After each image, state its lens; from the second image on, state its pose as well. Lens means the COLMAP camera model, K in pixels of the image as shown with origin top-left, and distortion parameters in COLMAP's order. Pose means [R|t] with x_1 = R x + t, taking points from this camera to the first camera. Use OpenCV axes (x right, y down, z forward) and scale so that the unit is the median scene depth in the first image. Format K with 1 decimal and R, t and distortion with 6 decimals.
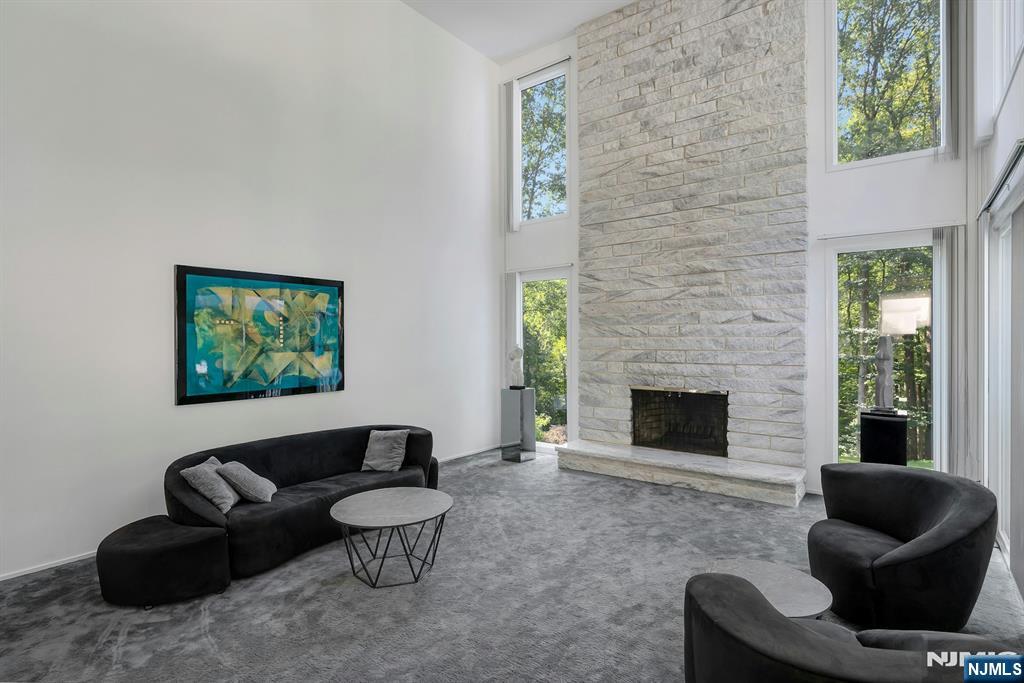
lens RADIAL K [[522.8, 0, 512.0], [0, 522.8, 341.5], [0, 0, 1]] dist [0.003543, 0.000372]
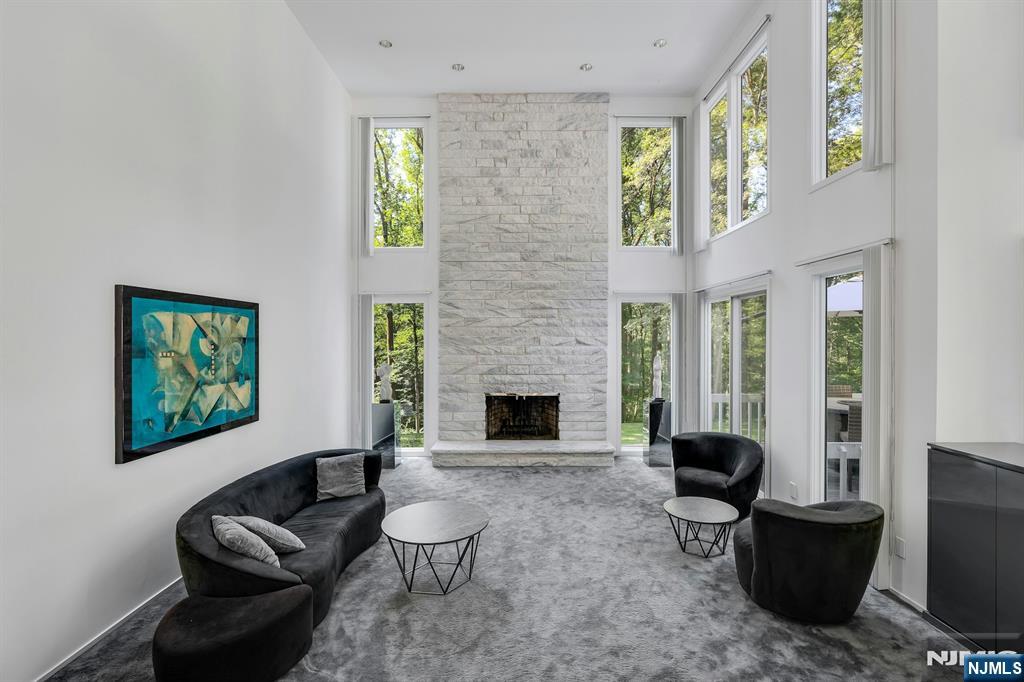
lens RADIAL K [[469.7, 0, 512.0], [0, 469.7, 341.0], [0, 0, 1]] dist [-0.000411, 0.000278]
pose [[0.794811, -0.001155, 0.606856, -0.470476], [0.000933, 0.999999, 0.000681, -0.048503], [-0.606857, 0.000025, 0.794811, 0.063681]]
